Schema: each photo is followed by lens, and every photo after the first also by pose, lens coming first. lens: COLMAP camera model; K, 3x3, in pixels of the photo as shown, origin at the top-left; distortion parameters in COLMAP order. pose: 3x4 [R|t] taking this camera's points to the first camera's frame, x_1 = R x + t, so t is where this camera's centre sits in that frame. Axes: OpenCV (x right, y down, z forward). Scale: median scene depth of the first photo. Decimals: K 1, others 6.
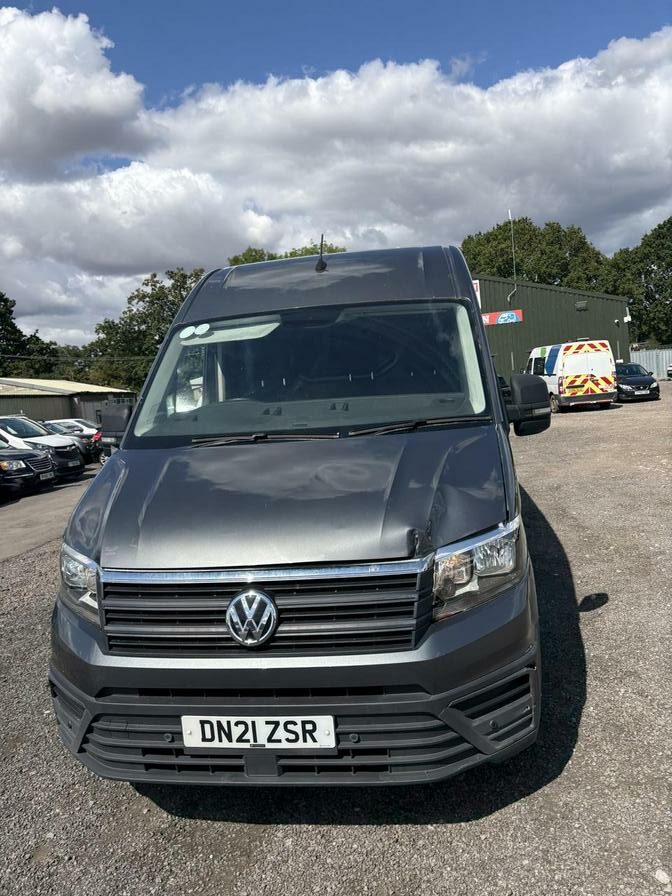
lens RADIAL K [[677.5, 0, 349.3], [0, 677.5, 447.5], [0, 0, 1]] dist [0.039317, -0.037439]
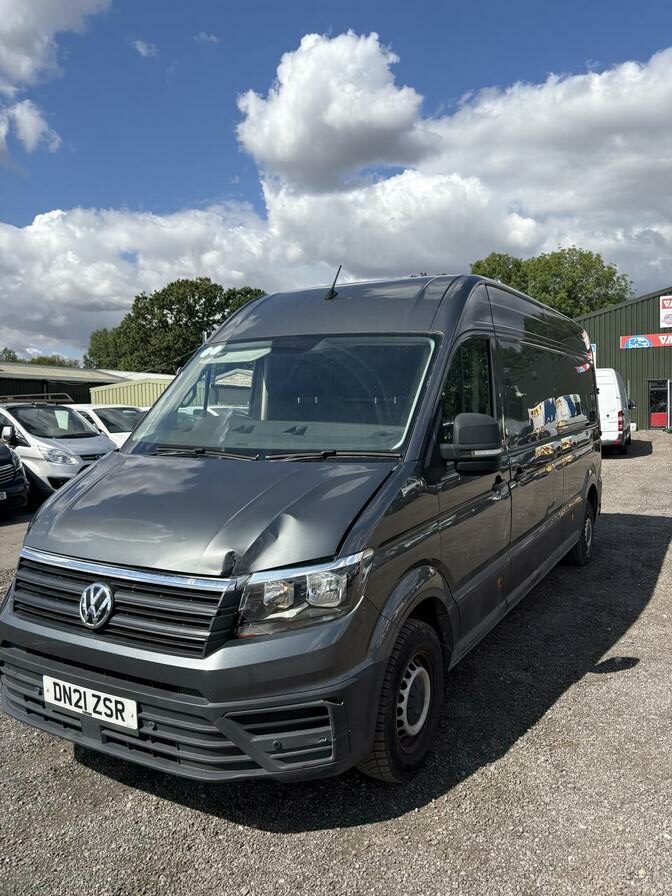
lens RADIAL K [[677.5, 0, 349.3], [0, 677.5, 447.5], [0, 0, 1]] dist [0.039317, -0.037439]
pose [[0.934337, 0.097440, -0.342812, 0.648680], [-0.099107, 0.994996, 0.012698, -0.081274], [0.342334, 0.022110, 0.939318, 0.031406]]
